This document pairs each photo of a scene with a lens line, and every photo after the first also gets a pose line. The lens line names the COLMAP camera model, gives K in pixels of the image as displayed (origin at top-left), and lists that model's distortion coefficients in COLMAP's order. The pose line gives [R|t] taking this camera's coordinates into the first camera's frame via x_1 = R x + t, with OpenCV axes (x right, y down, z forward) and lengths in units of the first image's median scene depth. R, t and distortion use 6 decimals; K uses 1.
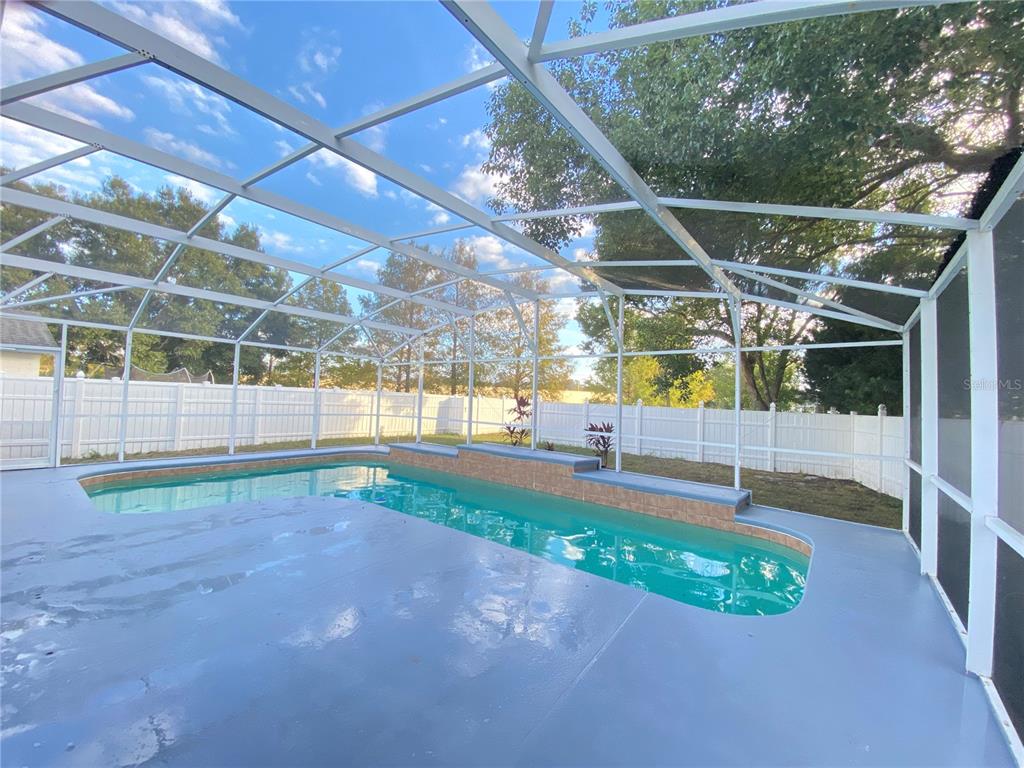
lens RADIAL K [[421.2, 0, 511.3], [0, 421.2, 383.3], [0, 0, 1]] dist [0.030221, -0.023204]
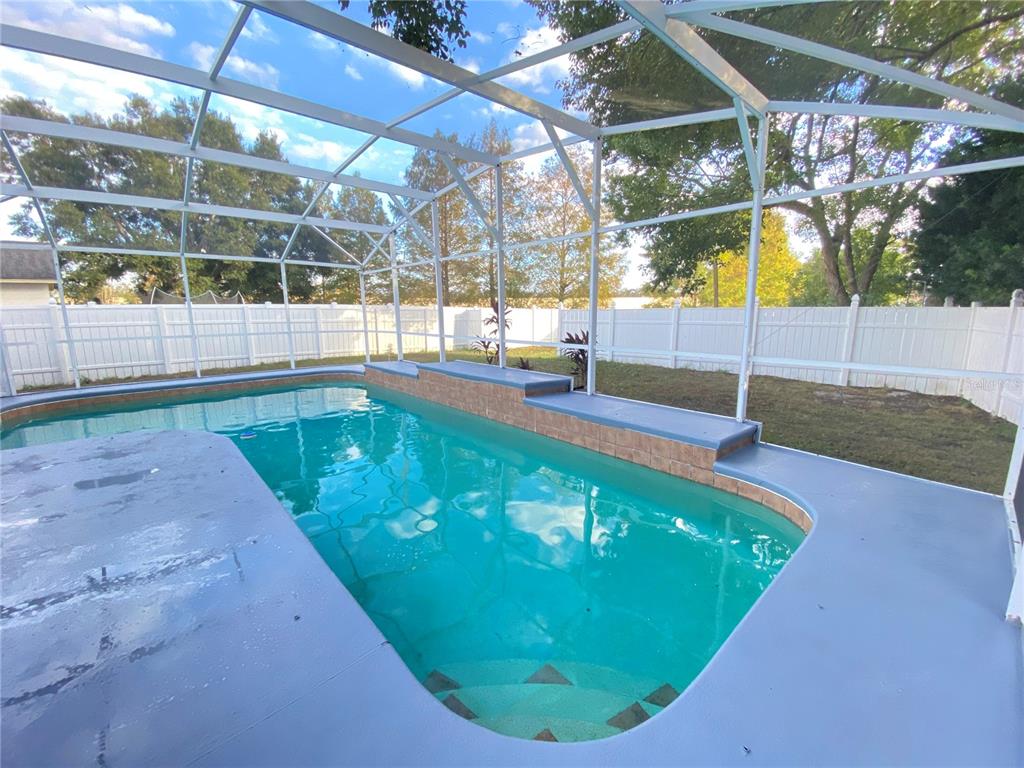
lens RADIAL K [[421.2, 0, 511.3], [0, 421.2, 383.3], [0, 0, 1]] dist [0.030221, -0.023204]
pose [[0.982647, -0.012995, -0.185030, 0.161797], [0.051115, 0.977890, 0.202775, 0.015975], [0.178304, -0.208714, 0.961585, 0.151060]]
